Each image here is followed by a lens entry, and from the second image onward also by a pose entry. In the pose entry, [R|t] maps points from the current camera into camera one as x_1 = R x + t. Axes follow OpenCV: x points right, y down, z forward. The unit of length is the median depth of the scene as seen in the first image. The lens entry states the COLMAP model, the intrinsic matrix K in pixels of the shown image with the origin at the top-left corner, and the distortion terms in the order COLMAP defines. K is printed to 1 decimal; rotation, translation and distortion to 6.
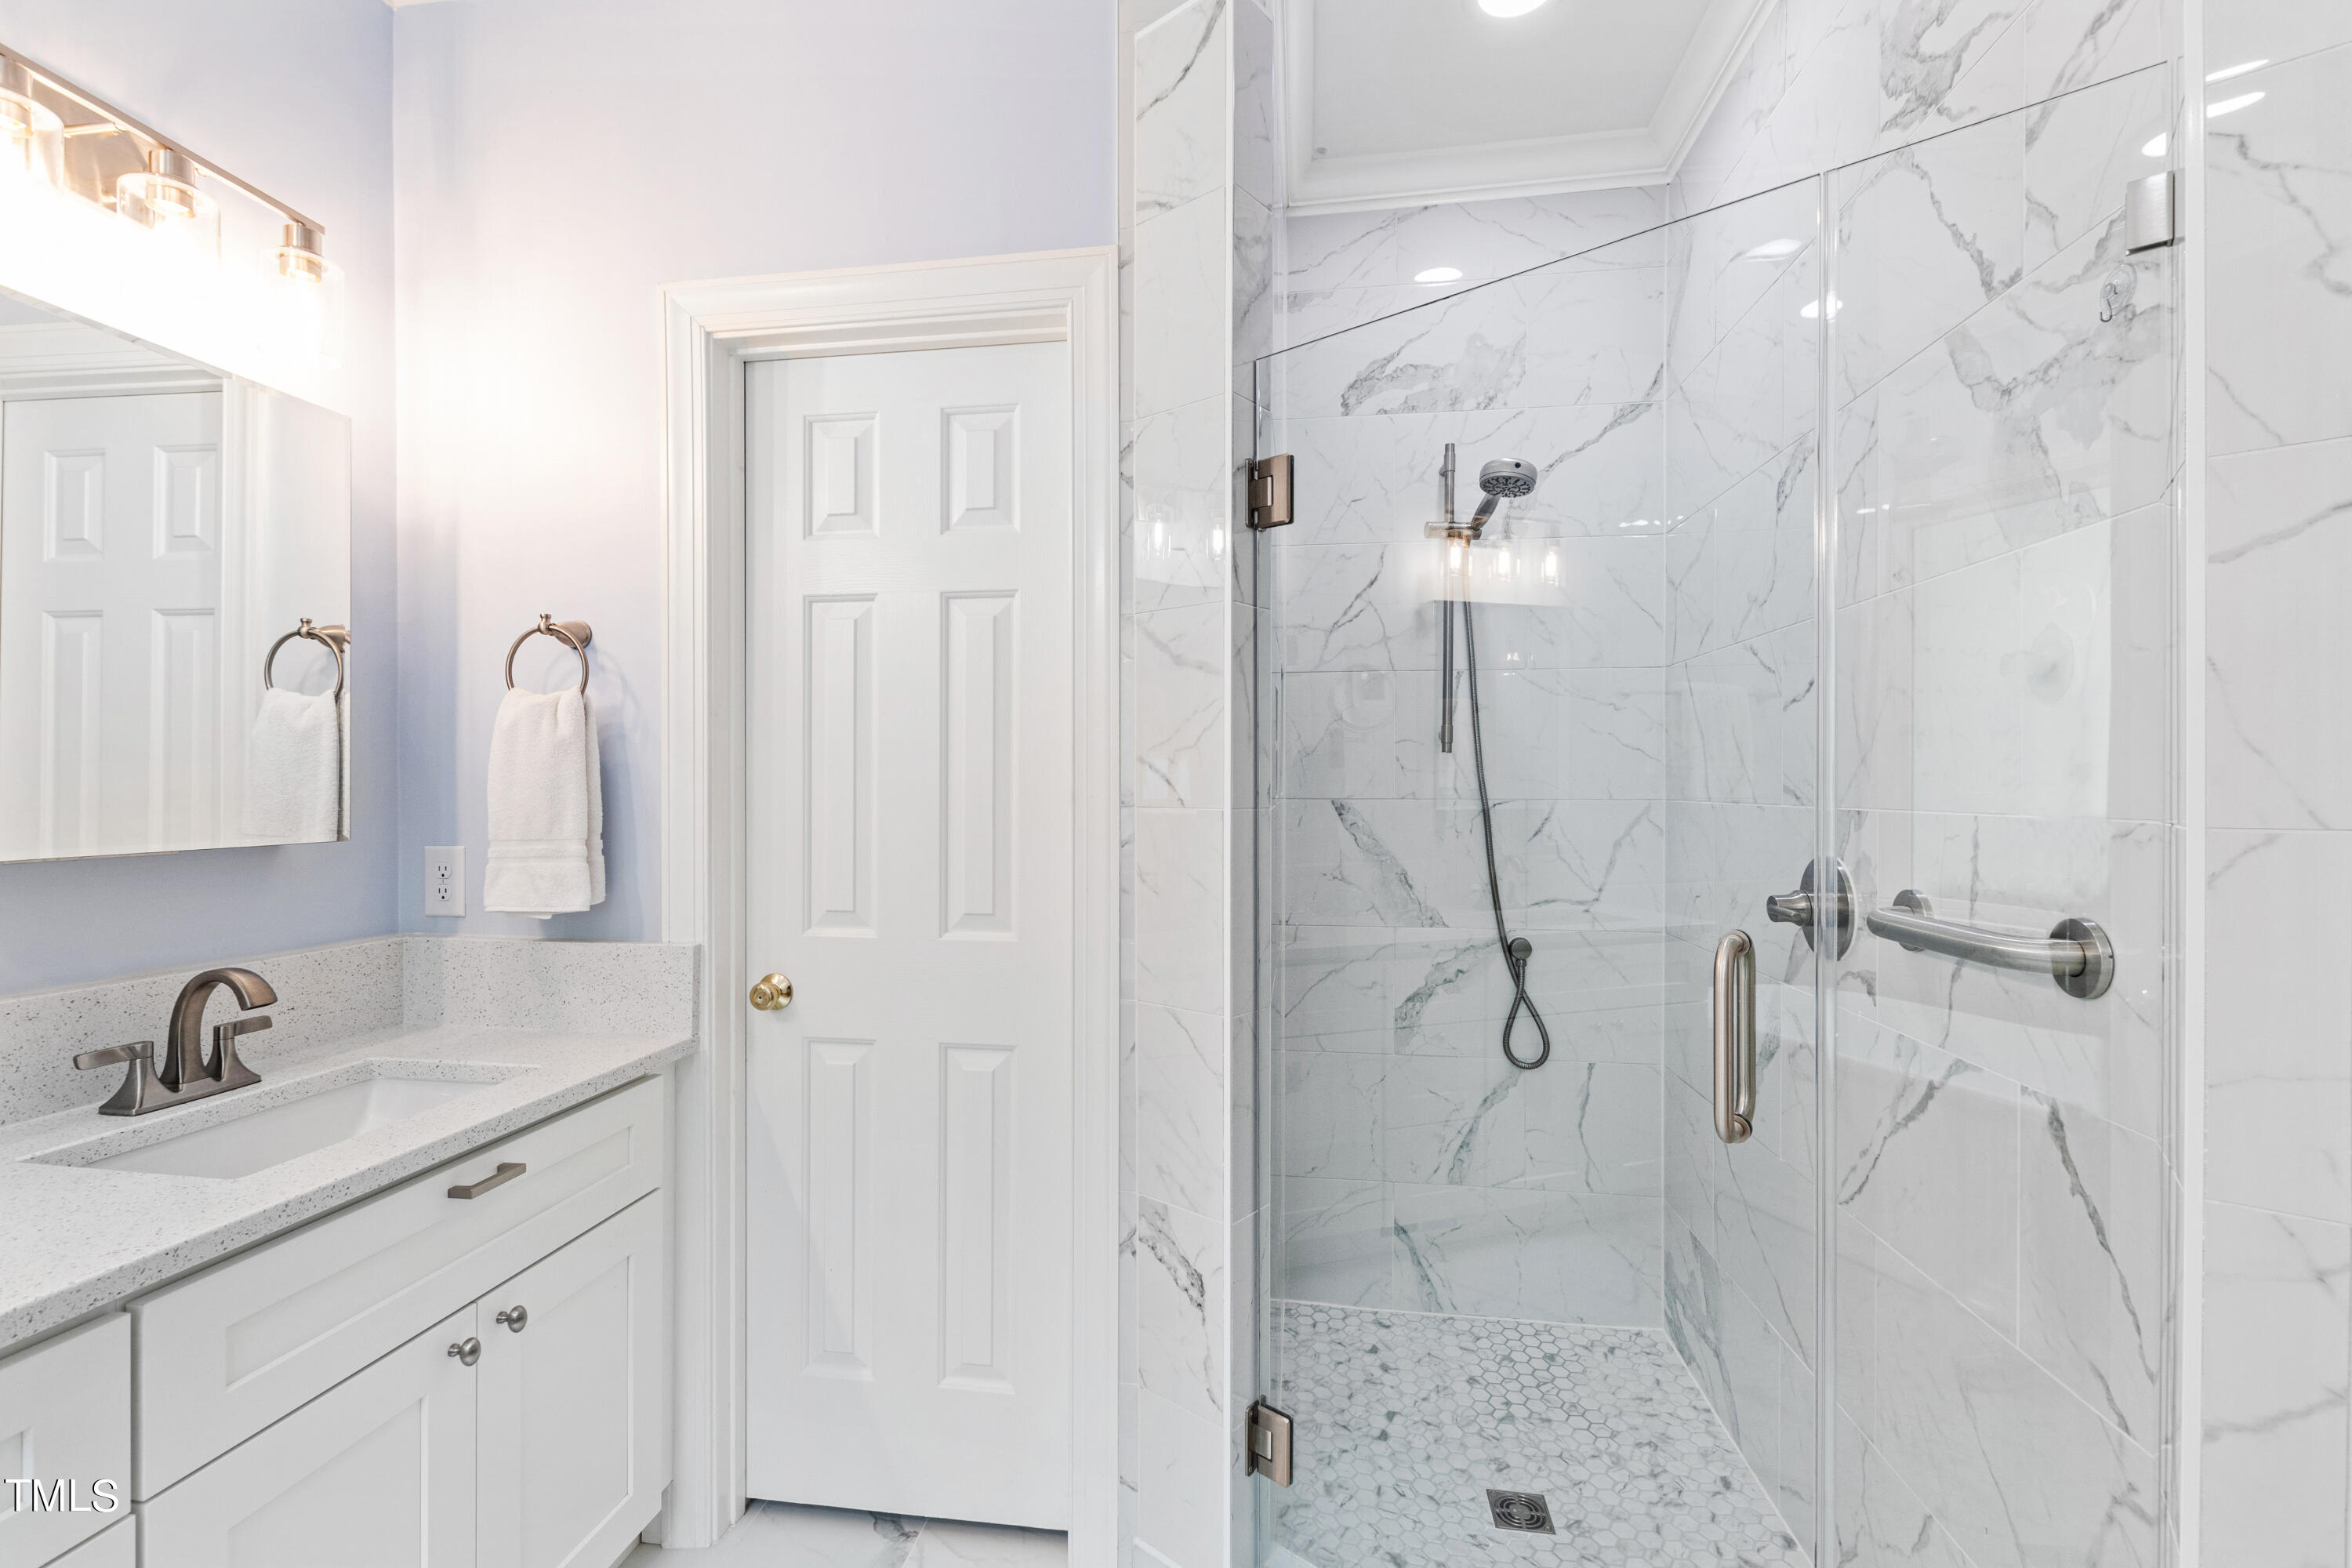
lens RADIAL K [[1026.8, 0, 1156.9], [0, 1026.8, 785.5], [0, 0, 1]] dist [0.002921, -0.000617]
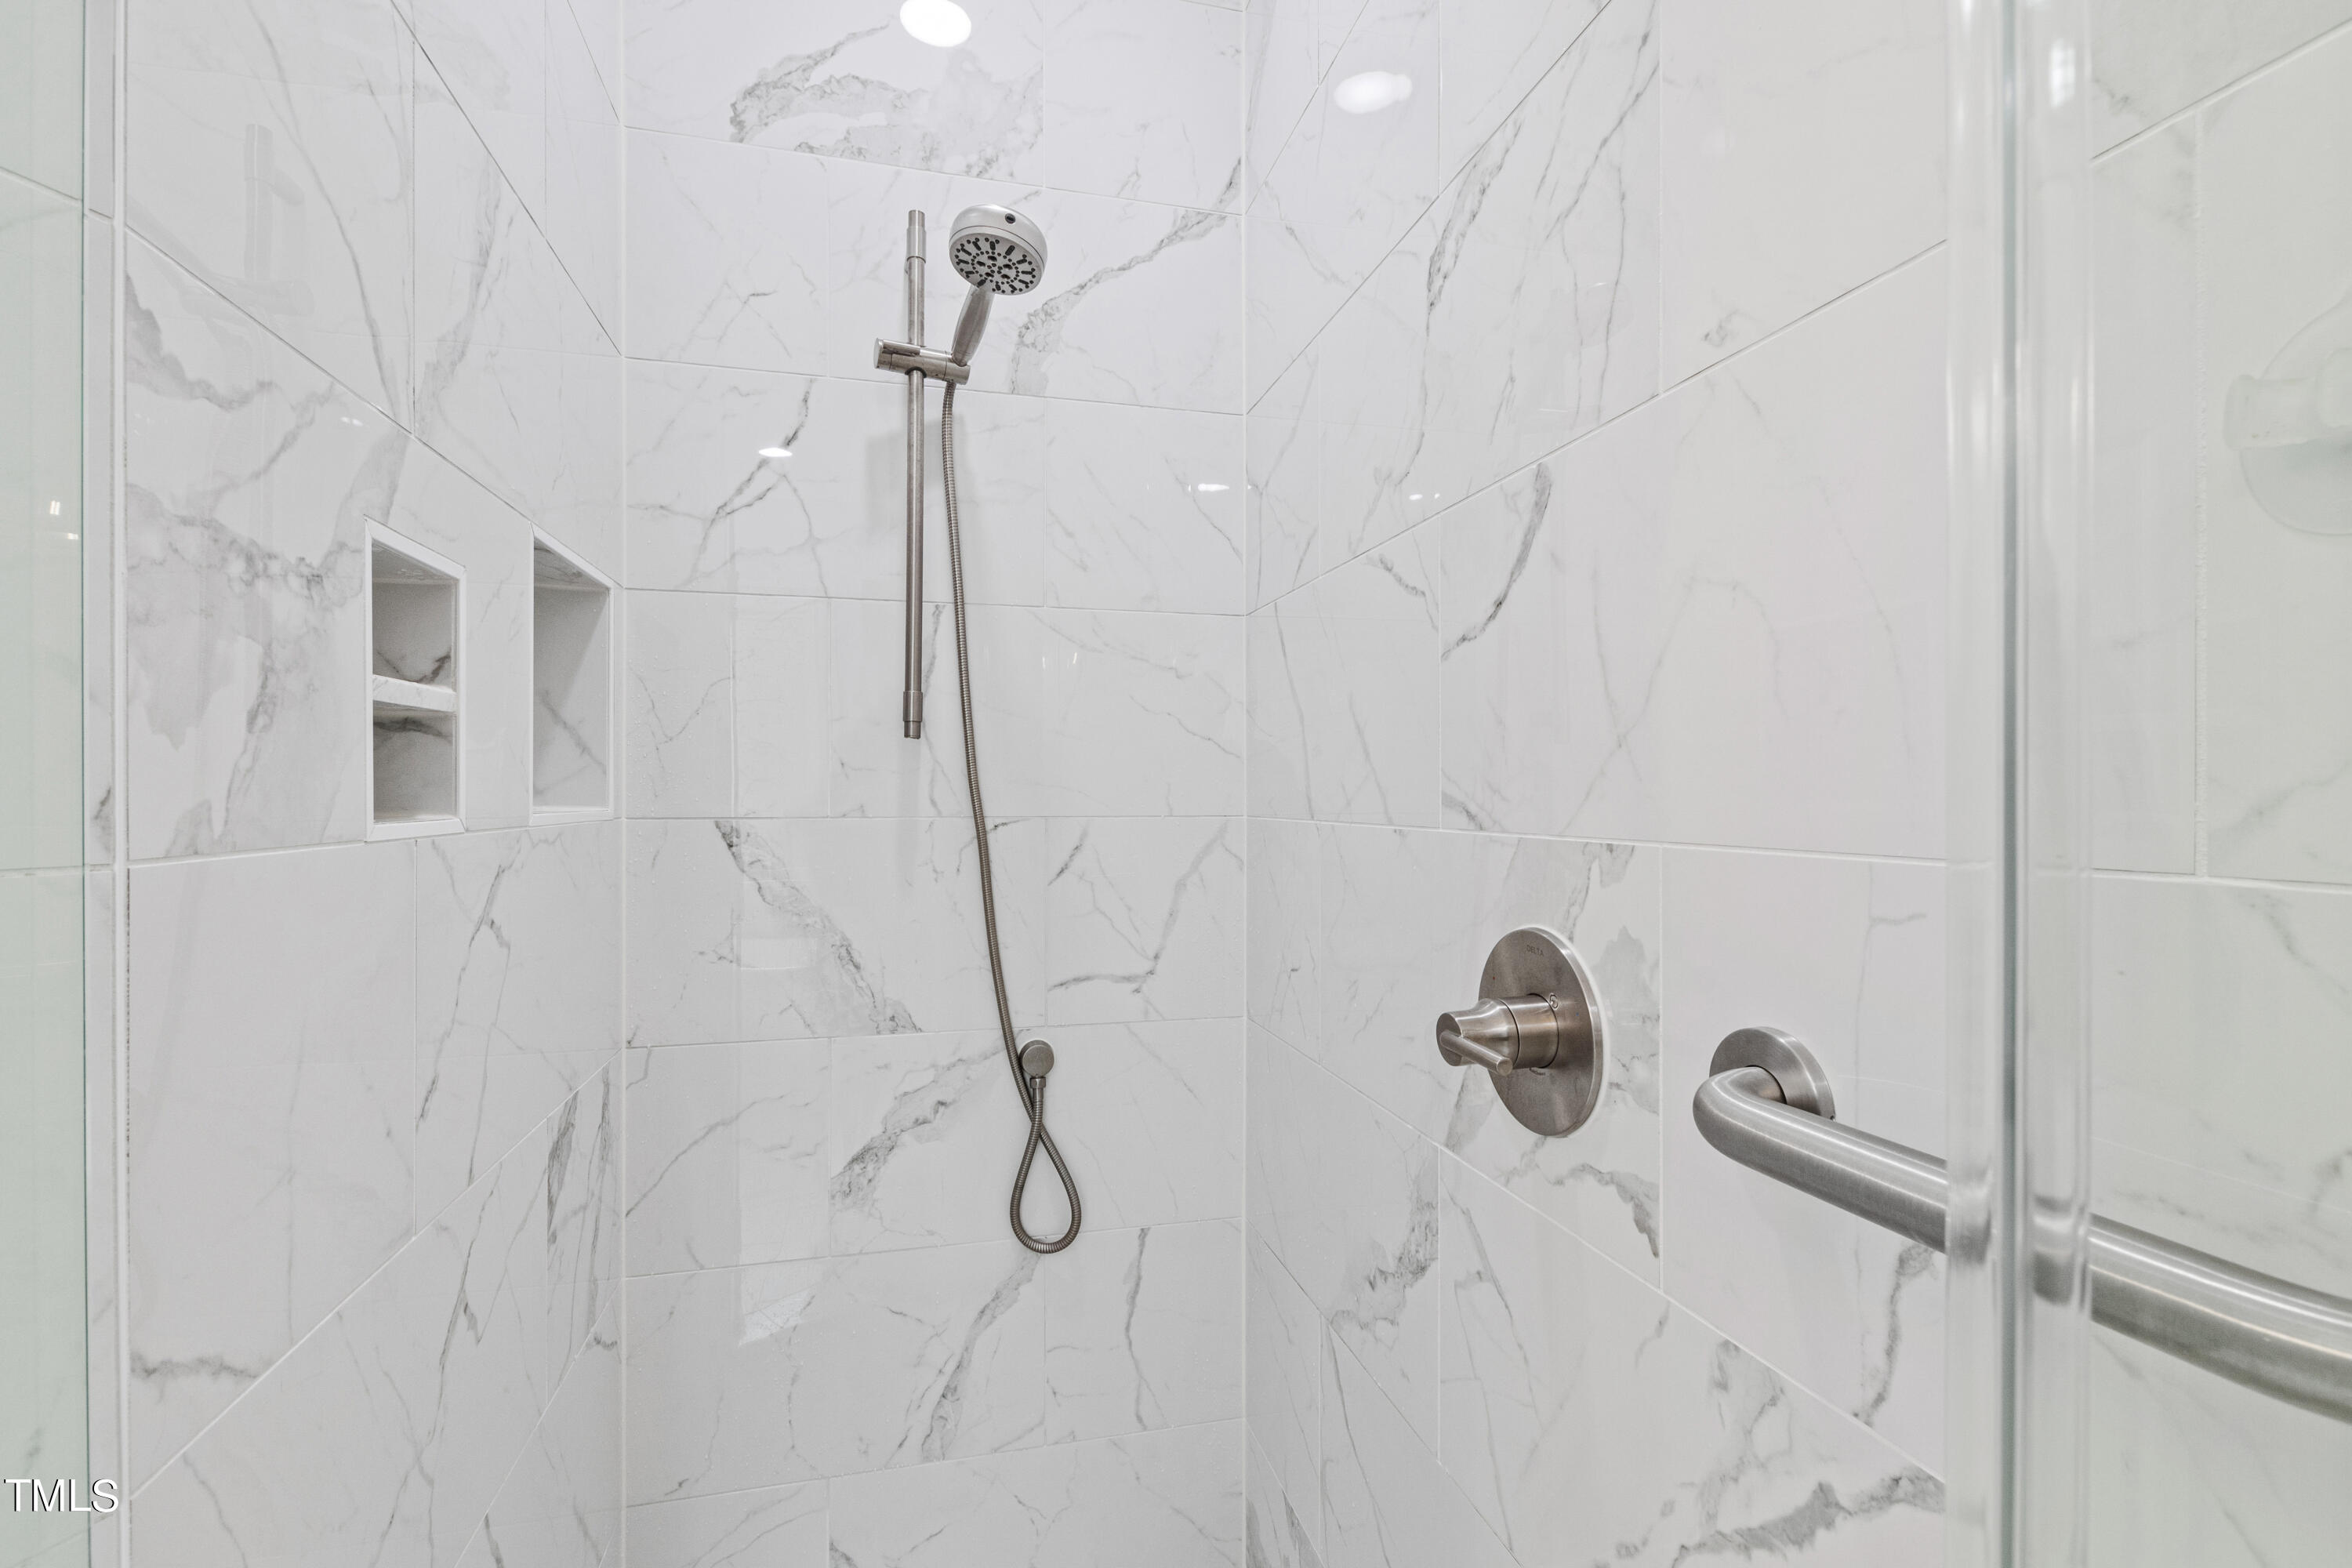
lens RADIAL K [[1023.7, 0, 1157.9], [0, 1023.7, 774.3], [0, 0, 1]] dist [0.002145, 0.000695]
pose [[0.926934, 0.005588, 0.375183, 0.190086], [0.001636, 0.999819, -0.018932, -0.000333], [-0.375221, 0.018163, 0.926757, 0.400393]]
